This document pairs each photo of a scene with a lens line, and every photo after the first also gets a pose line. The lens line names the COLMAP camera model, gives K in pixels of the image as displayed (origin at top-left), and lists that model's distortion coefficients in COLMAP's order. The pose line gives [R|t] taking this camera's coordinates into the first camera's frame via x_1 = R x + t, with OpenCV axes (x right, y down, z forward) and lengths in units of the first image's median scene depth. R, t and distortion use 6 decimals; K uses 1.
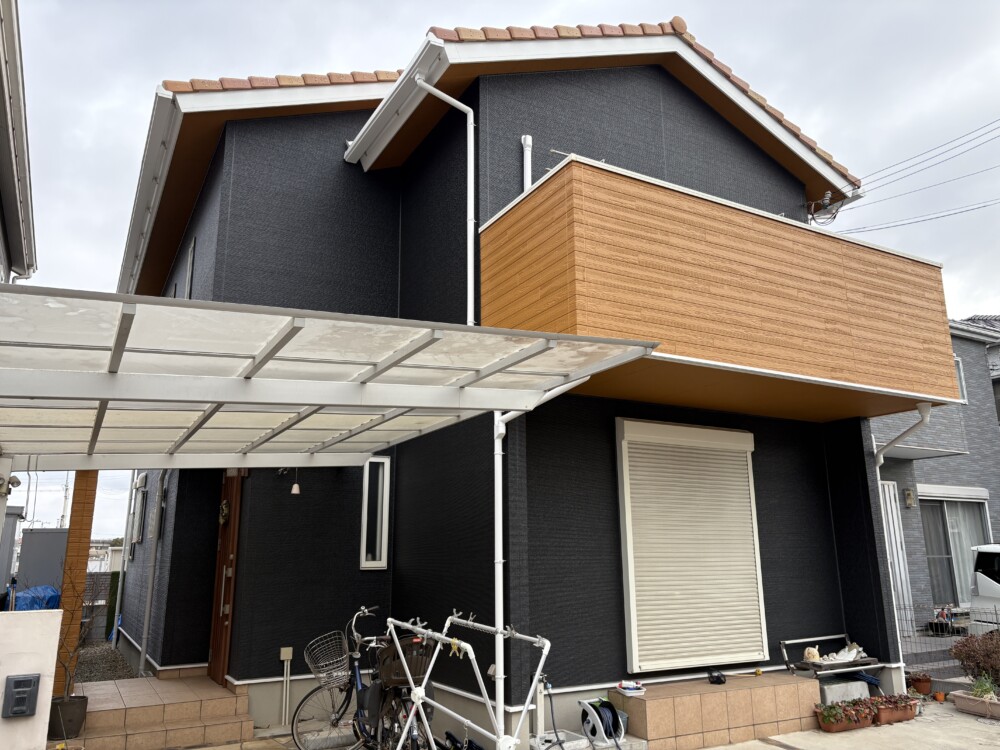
lens RADIAL K [[758.3, 0, 499.0], [0, 758.3, 375.0], [0, 0, 1]] dist [0.009745, 0.002880]
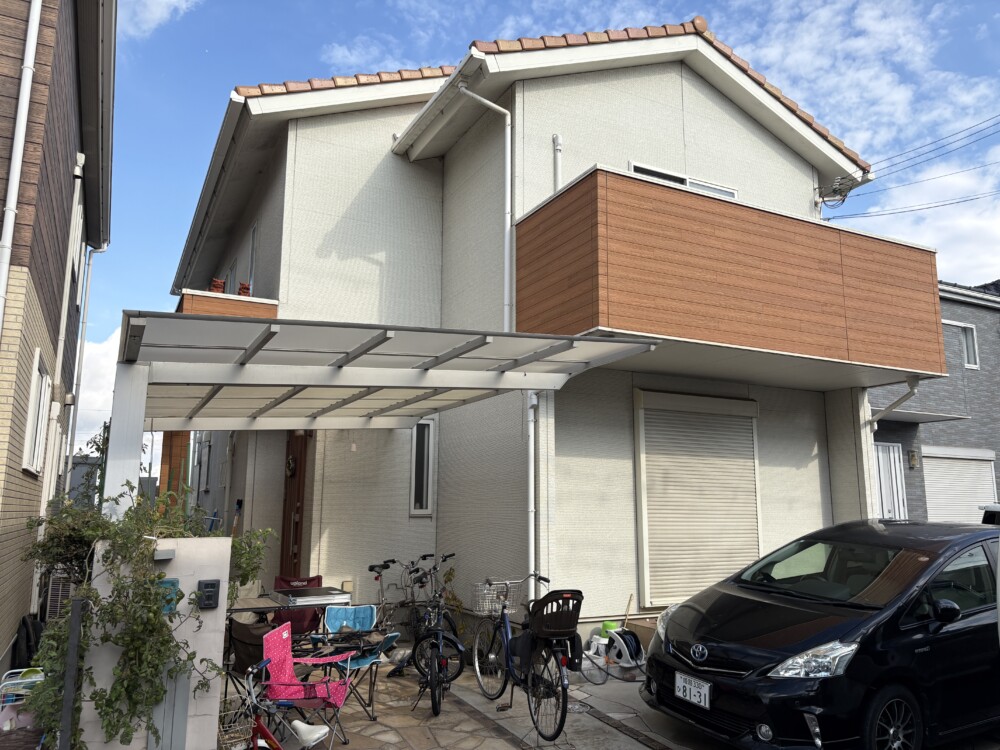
lens RADIAL K [[758.3, 0, 499.0], [0, 758.3, 375.0], [0, 0, 1]] dist [0.009745, 0.002880]
pose [[0.999241, 0.007160, -0.038289, -0.004888], [-0.004826, 0.998144, 0.060707, -0.029923], [0.038653, -0.060476, 0.997421, -0.134946]]
